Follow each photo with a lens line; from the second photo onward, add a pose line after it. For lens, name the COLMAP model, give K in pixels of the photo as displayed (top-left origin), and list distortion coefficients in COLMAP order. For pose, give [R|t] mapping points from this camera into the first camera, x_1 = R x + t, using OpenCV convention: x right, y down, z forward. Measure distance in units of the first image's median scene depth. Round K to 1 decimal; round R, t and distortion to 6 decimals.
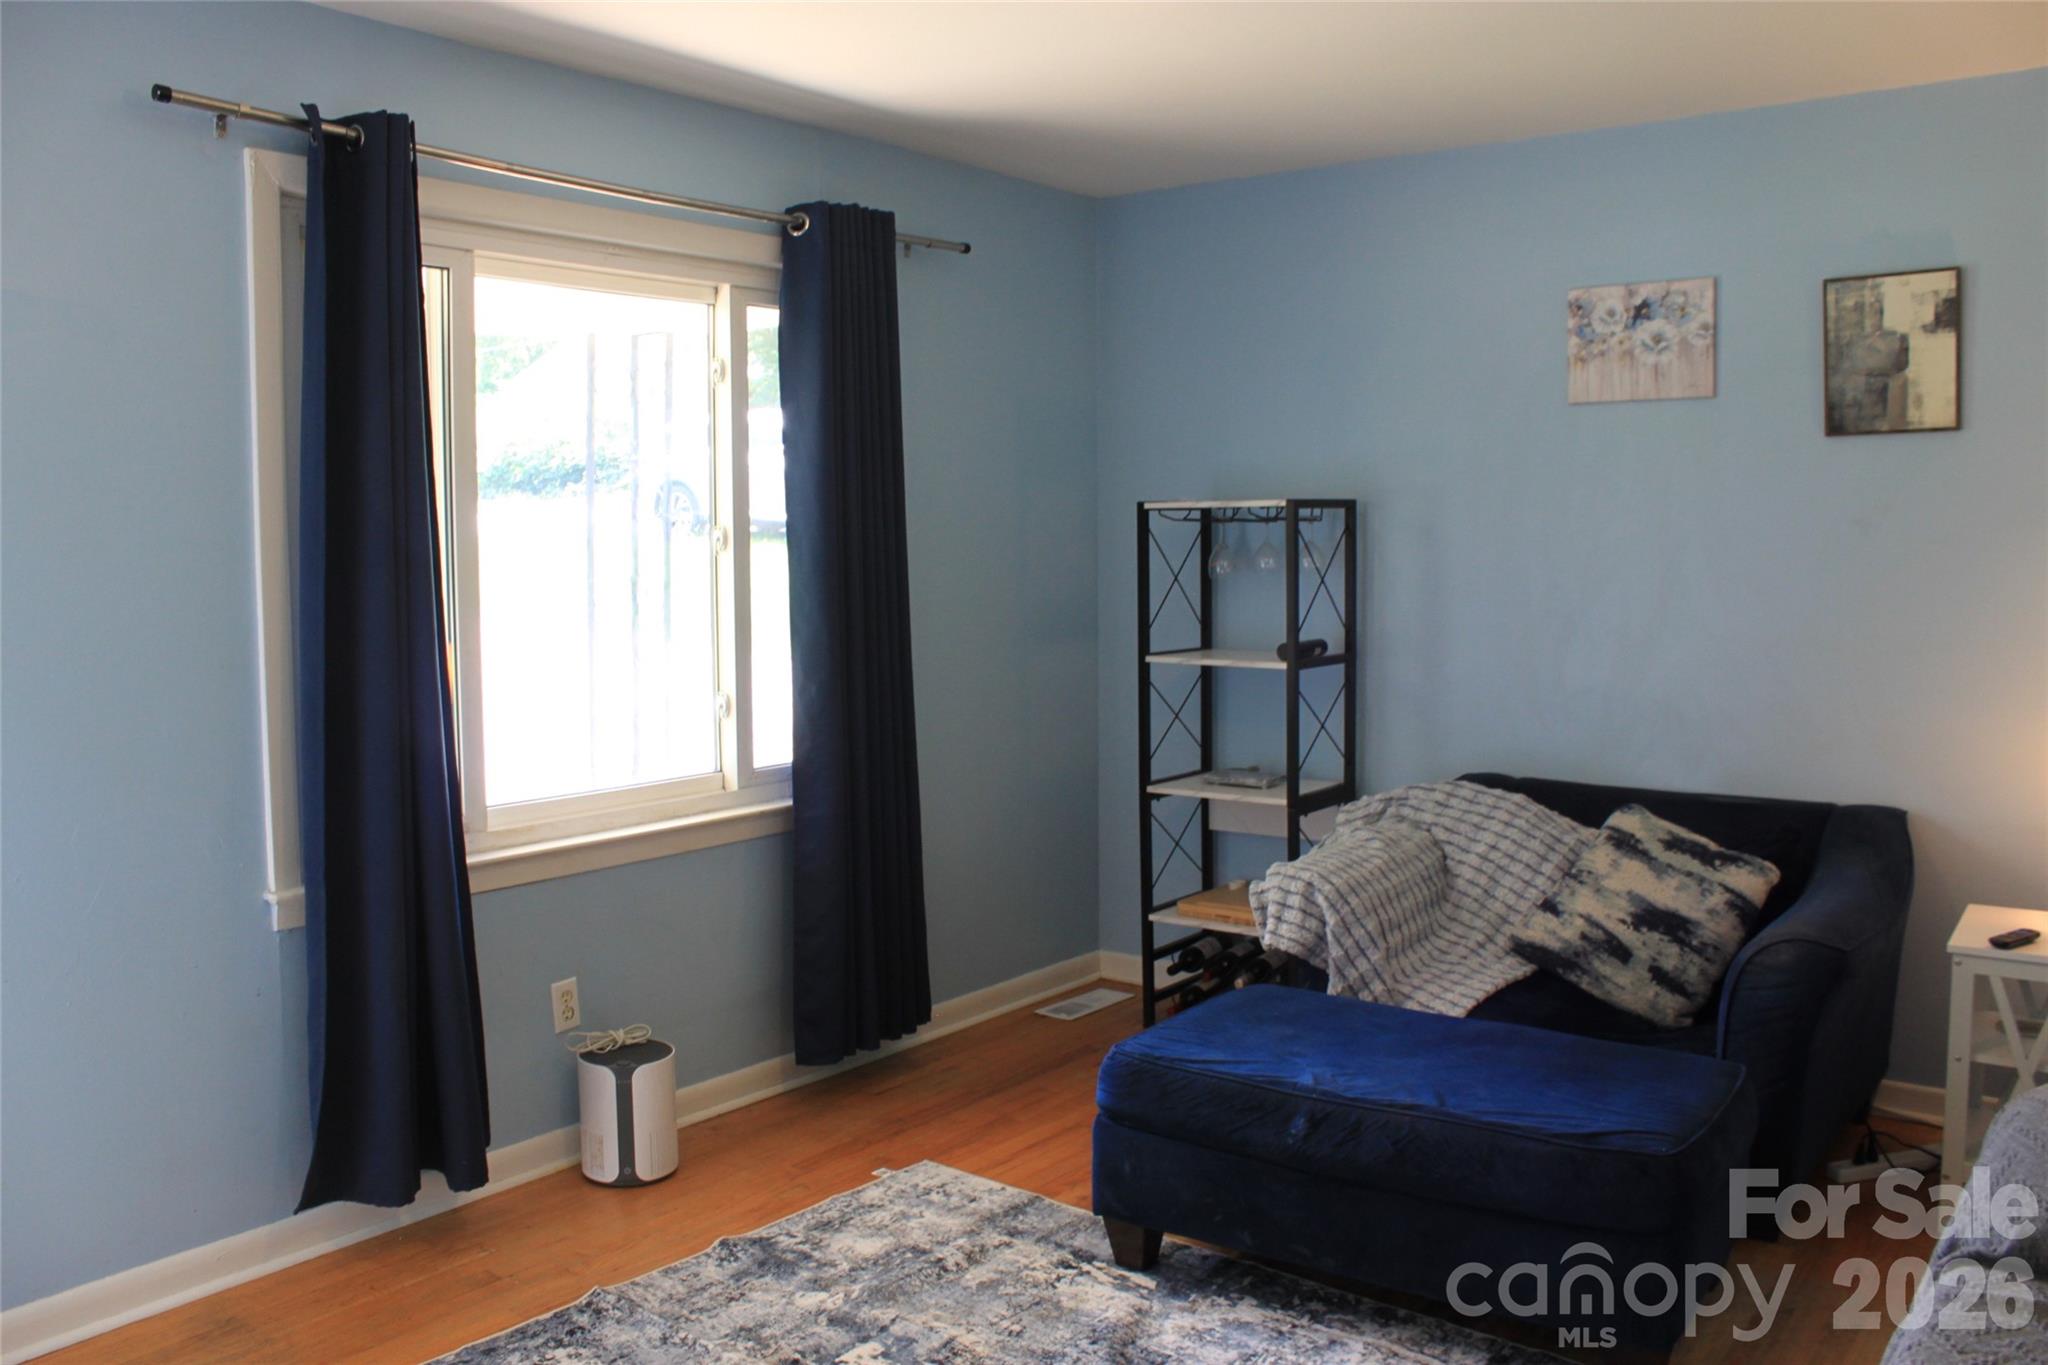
lens RADIAL K [[1686.8, 0, 1016.0], [0, 1686.8, 678.9], [0, 0, 1]] dist [-0.170645, 0.149450]
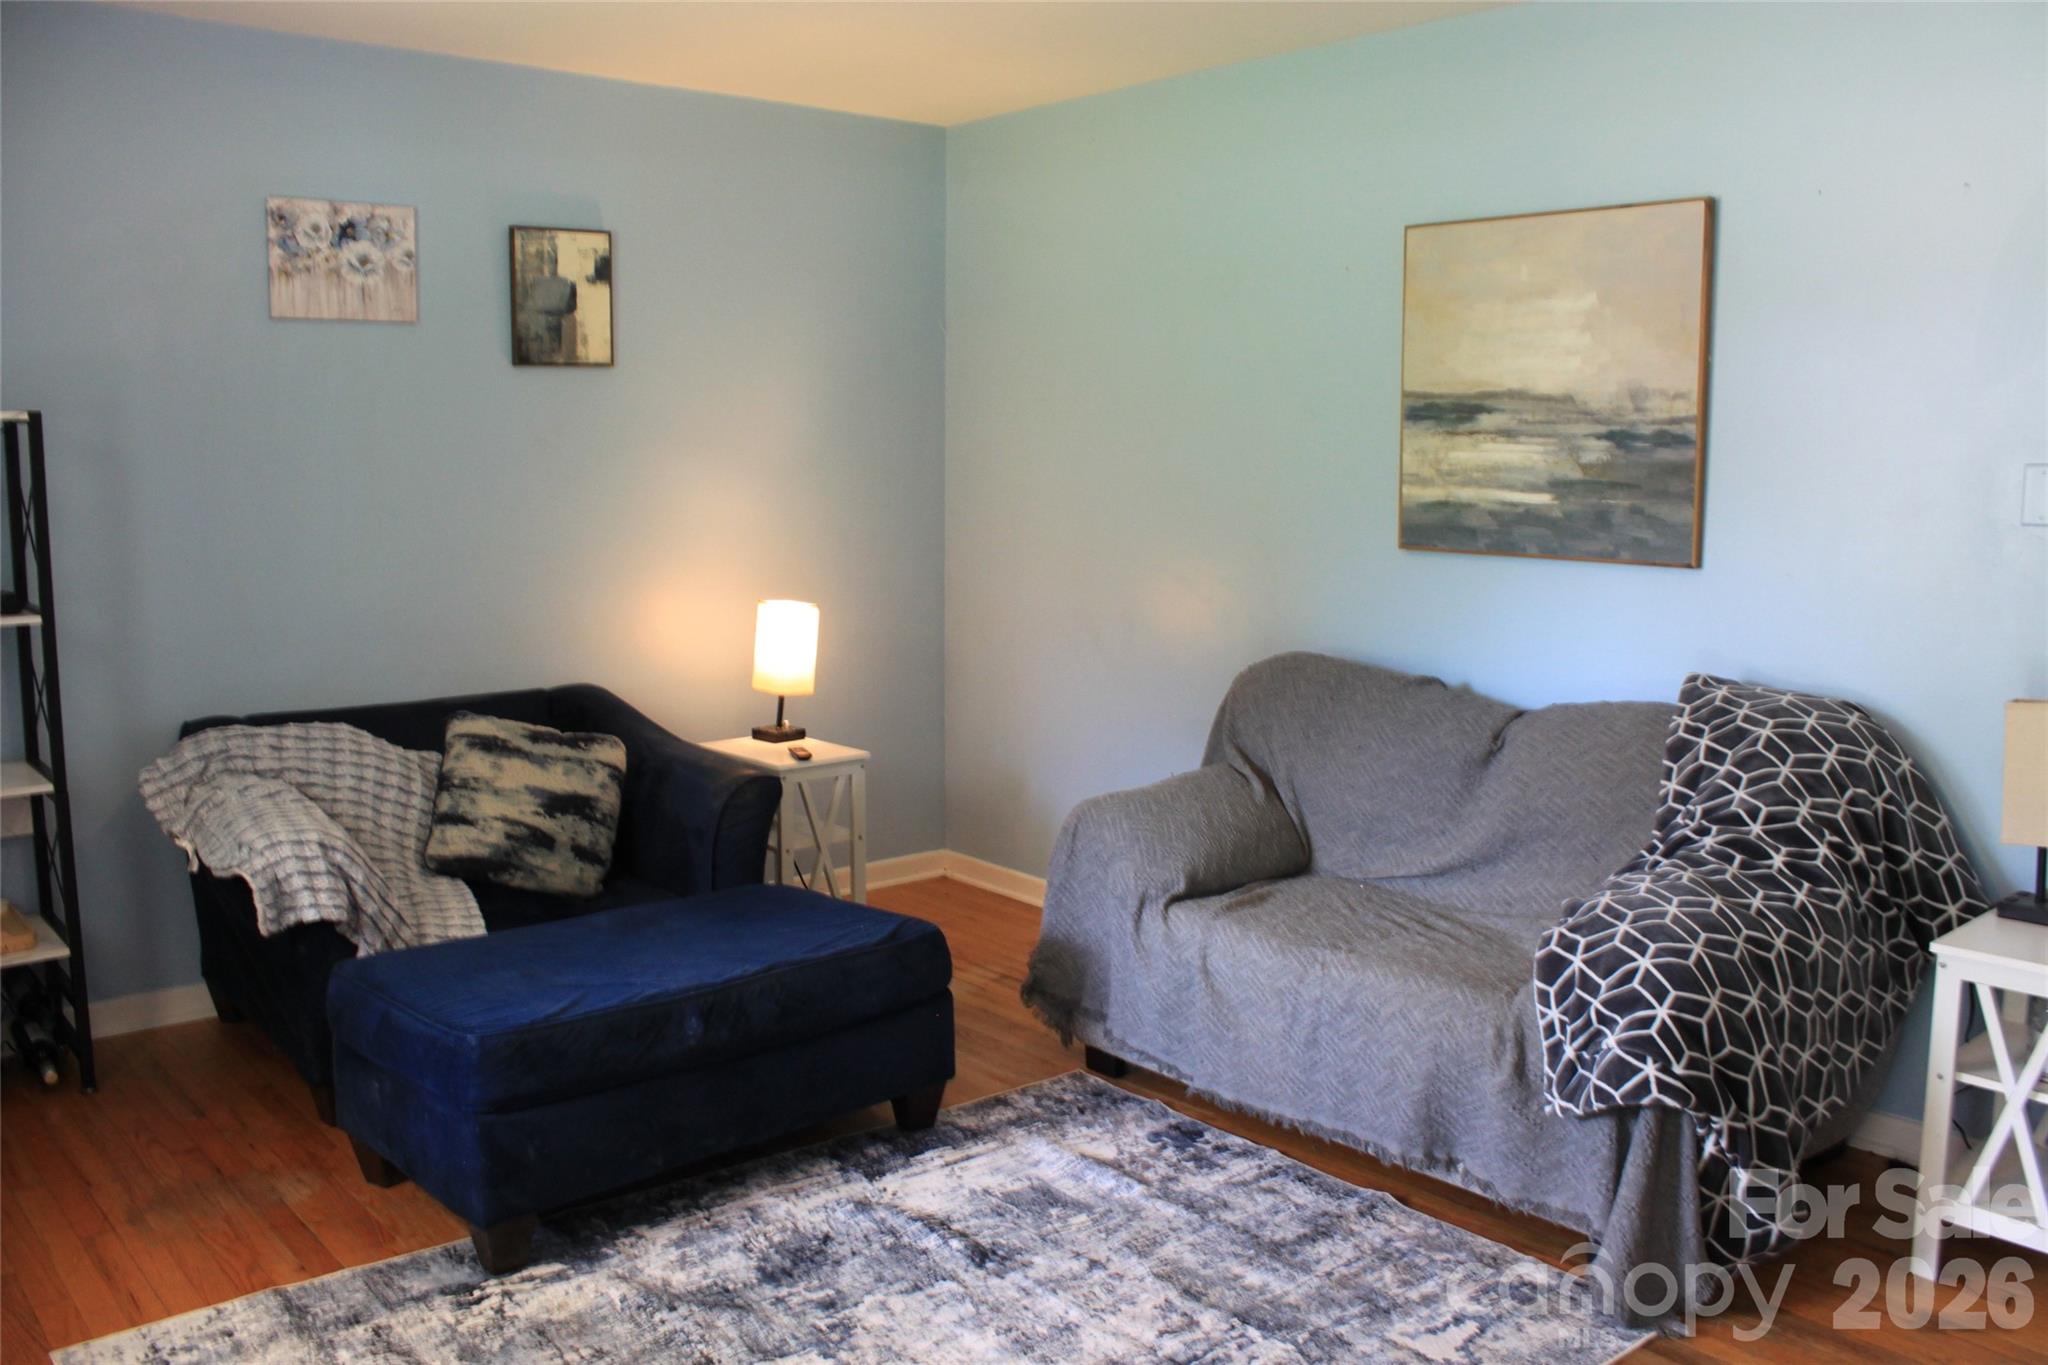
lens RADIAL K [[1686.8, 0, 1031.0], [0, 1686.8, 677.5], [0, 0, 1]] dist [-0.170645, 0.149450]
pose [[0.193251, -0.119337, 0.973865, -0.604778], [0.081013, 0.991127, 0.105377, -0.028063], [-0.977799, 0.058532, 0.201204, 0.456851]]
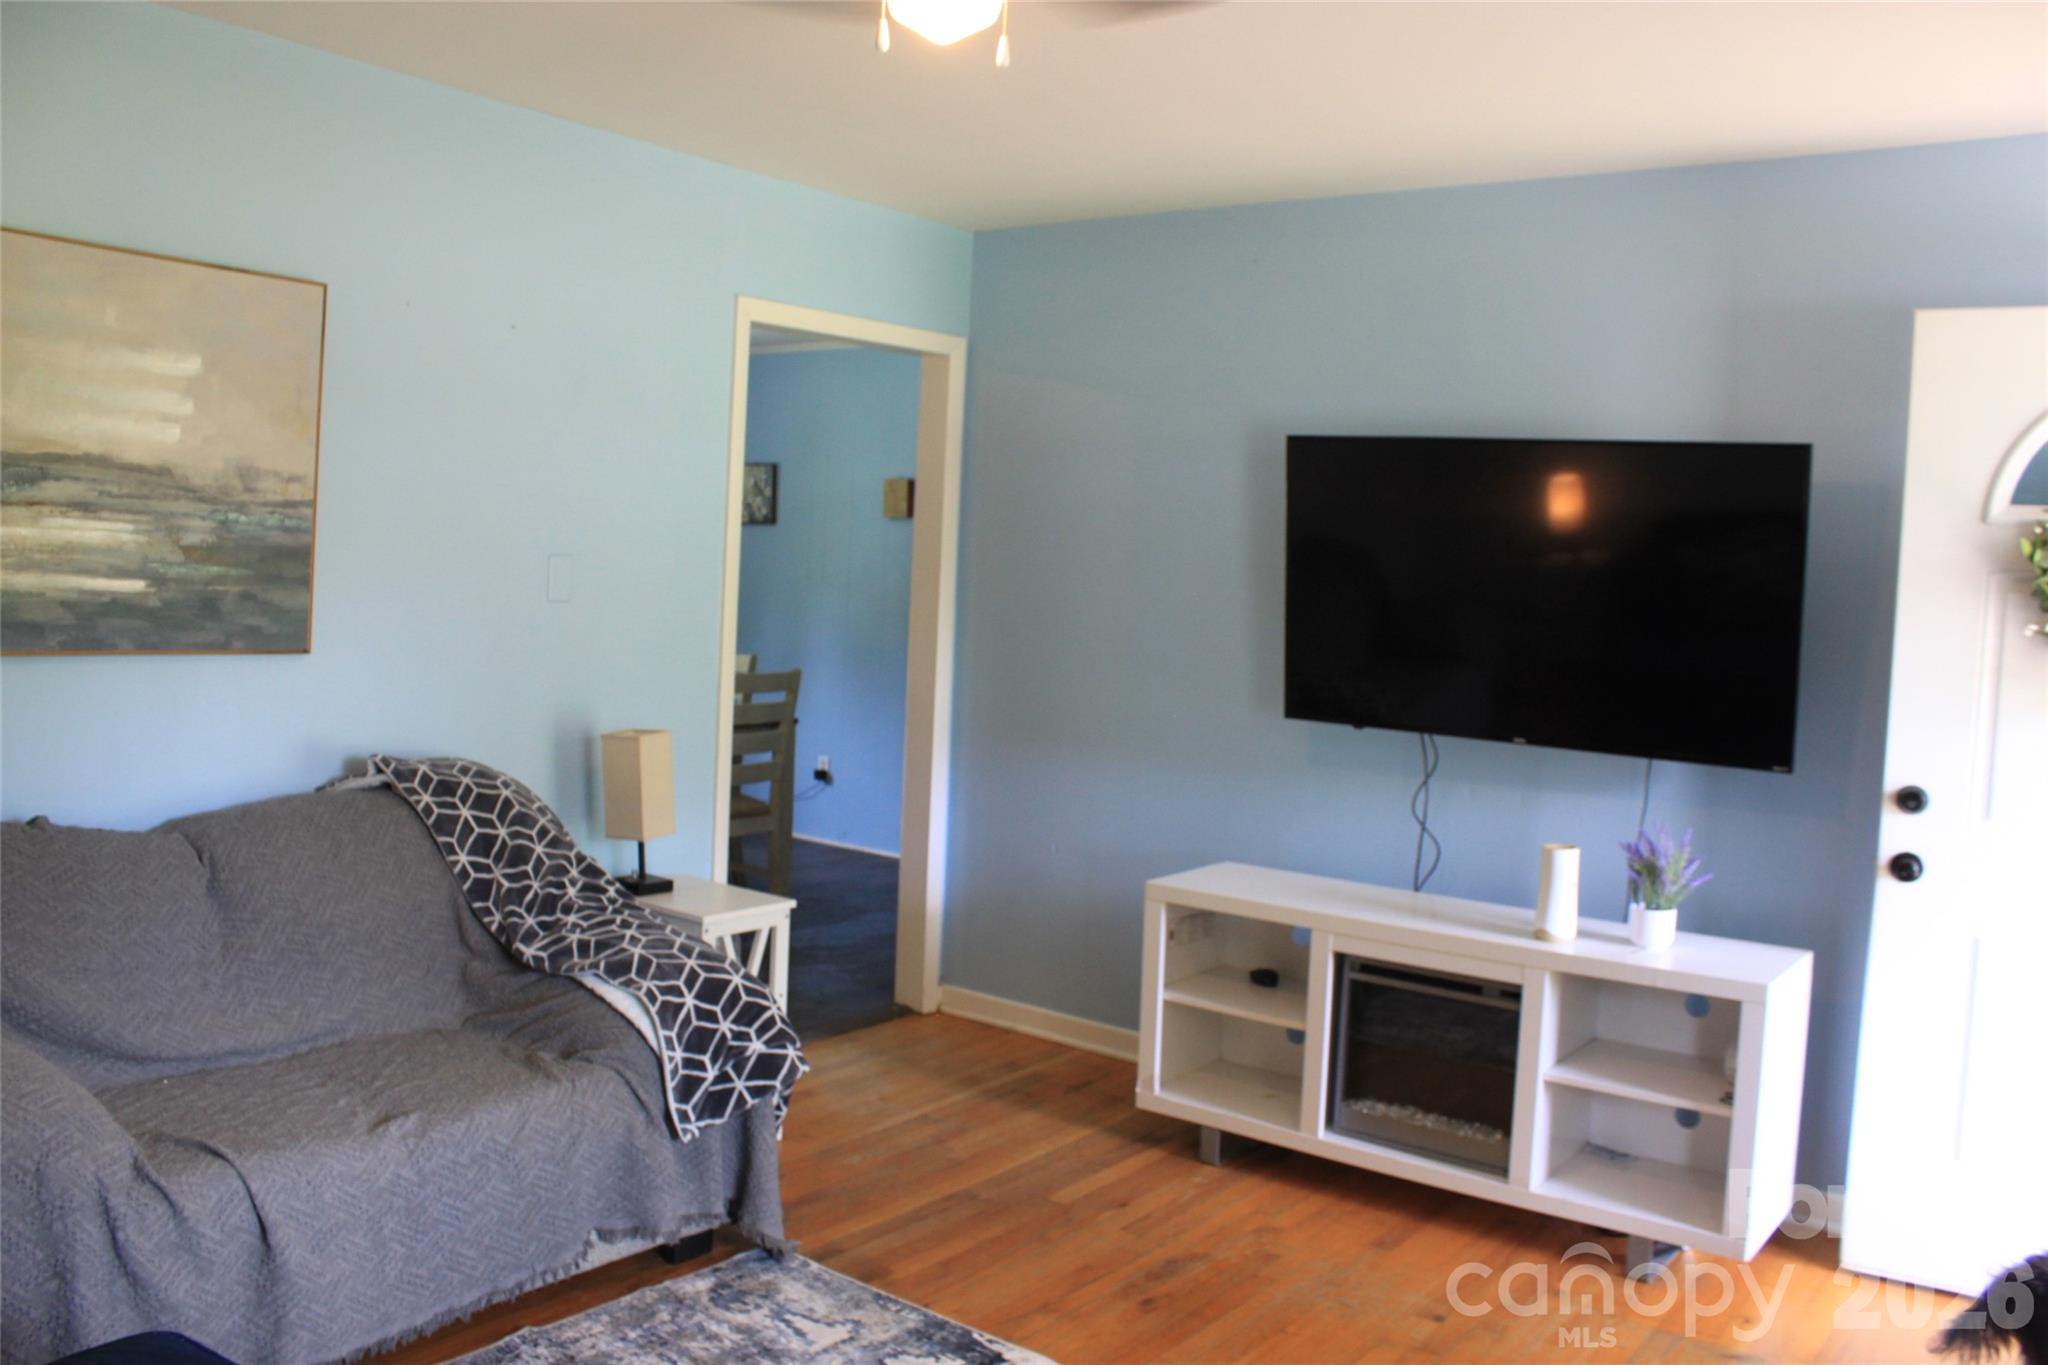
lens RADIAL K [[1686.8, 0, 1023.0], [0, 1686.8, 668.7], [0, 0, 1]] dist [-0.170645, 0.149450]
pose [[-0.999036, -0.041214, -0.015131, 0.006247], [-0.042986, 0.988314, 0.146243, -0.105768], [0.008927, 0.146752, -0.989133, 1.204517]]
